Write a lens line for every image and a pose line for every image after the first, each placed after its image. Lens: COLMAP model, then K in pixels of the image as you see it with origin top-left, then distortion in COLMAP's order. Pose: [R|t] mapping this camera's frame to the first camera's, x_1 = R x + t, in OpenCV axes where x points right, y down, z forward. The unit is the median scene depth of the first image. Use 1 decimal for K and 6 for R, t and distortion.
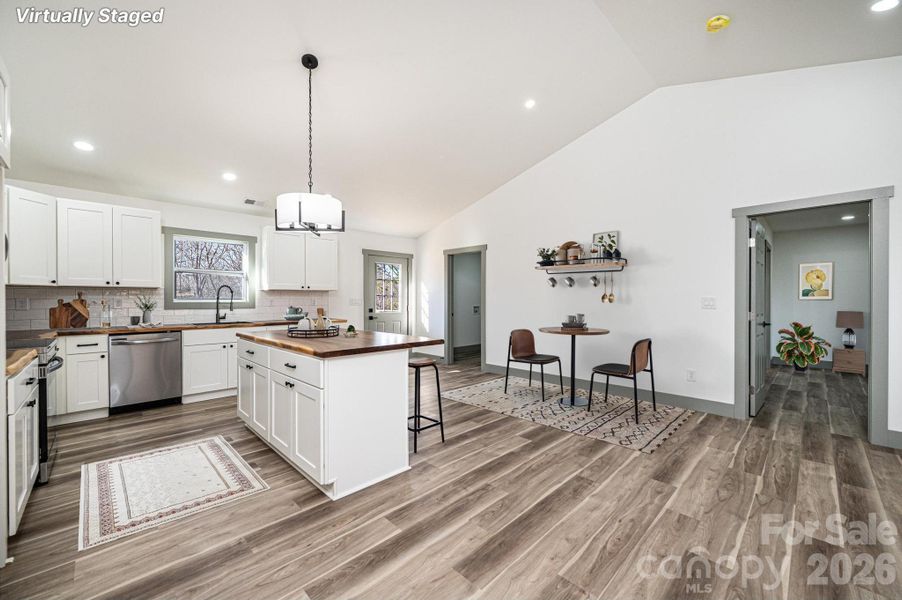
lens RADIAL K [[356.7, 0, 451.0], [0, 356.7, 300.0], [0, 0, 1]] dist [-0.000601, -0.000180]
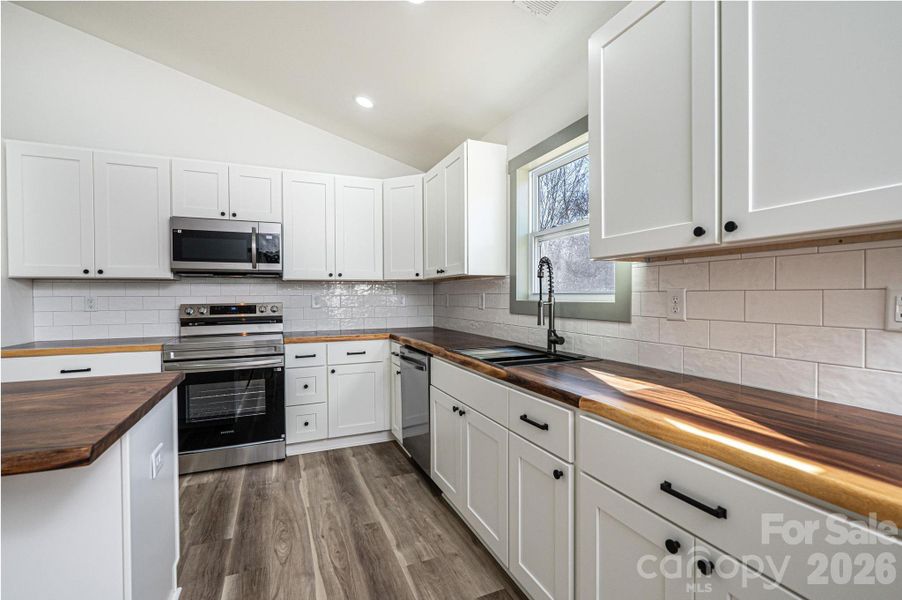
lens RADIAL K [[421.4, 0, 451.0], [0, 421.4, 300.0], [0, 0, 1]] dist [0.001188, 0.000107]
pose [[-0.367206, 0.004786, -0.930127, -0.200002], [-0.006962, 0.999945, 0.007893, 0.002097], [0.930114, 0.009374, -0.367152, 1.302209]]
